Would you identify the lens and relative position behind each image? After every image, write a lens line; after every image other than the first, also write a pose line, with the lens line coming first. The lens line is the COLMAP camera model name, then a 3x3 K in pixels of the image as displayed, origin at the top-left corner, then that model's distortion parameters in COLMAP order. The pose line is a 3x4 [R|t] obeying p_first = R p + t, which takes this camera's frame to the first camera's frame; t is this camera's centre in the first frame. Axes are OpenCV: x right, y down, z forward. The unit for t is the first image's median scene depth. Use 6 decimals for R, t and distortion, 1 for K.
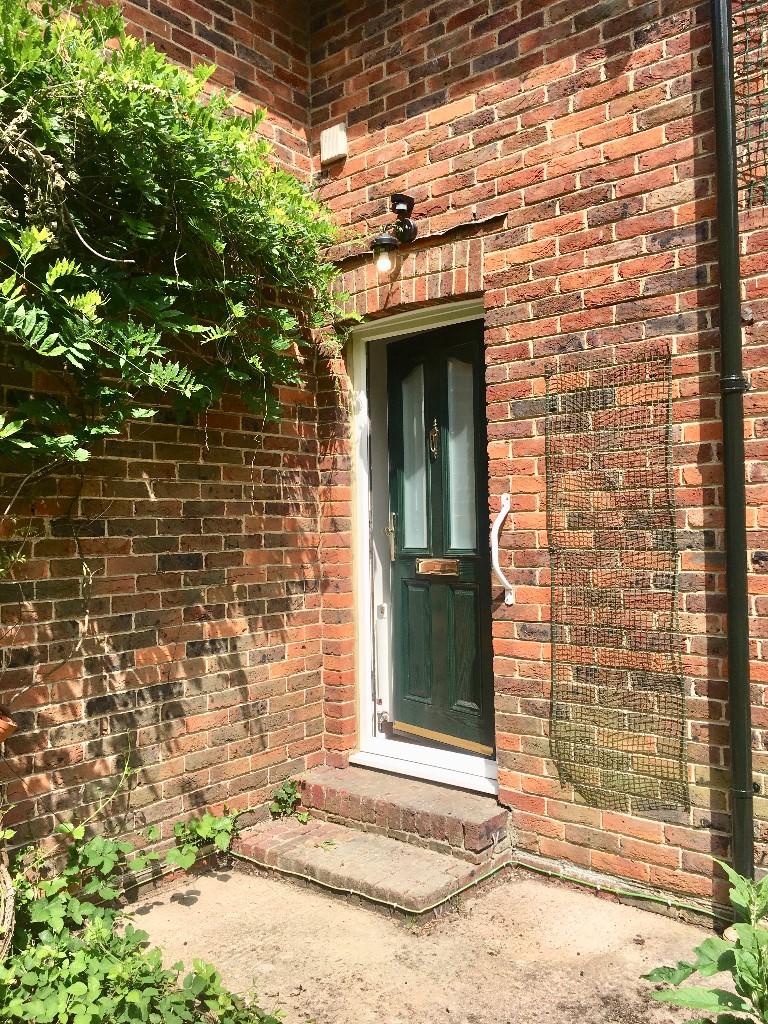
lens RADIAL K [[884.2, 0, 384.0], [0, 884.2, 512.0], [0, 0, 1]] dist [0.075095, -0.102544]
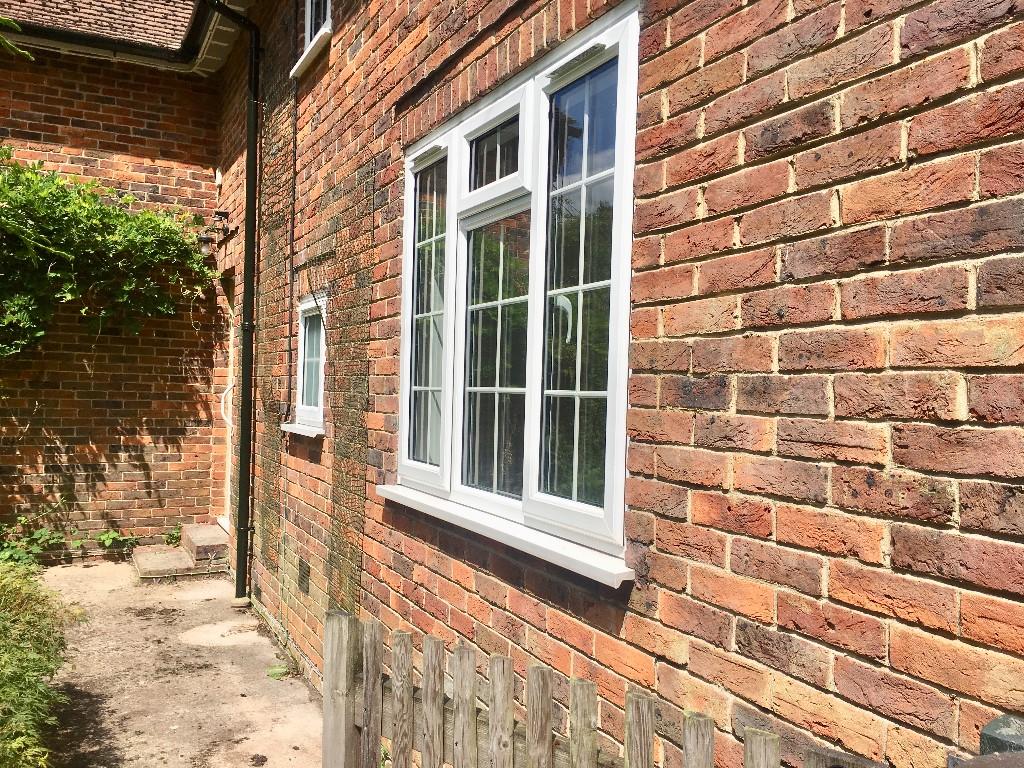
lens RADIAL K [[884.2, 0, 504.8], [0, 884.2, 387.4], [0, 0, 1]] dist [0.075095, -0.102544]
pose [[0.914818, 0.042117, -0.401663, 1.422985], [-0.037652, 0.999110, 0.019008, -0.054534], [0.402106, -0.002266, 0.915590, -0.487240]]
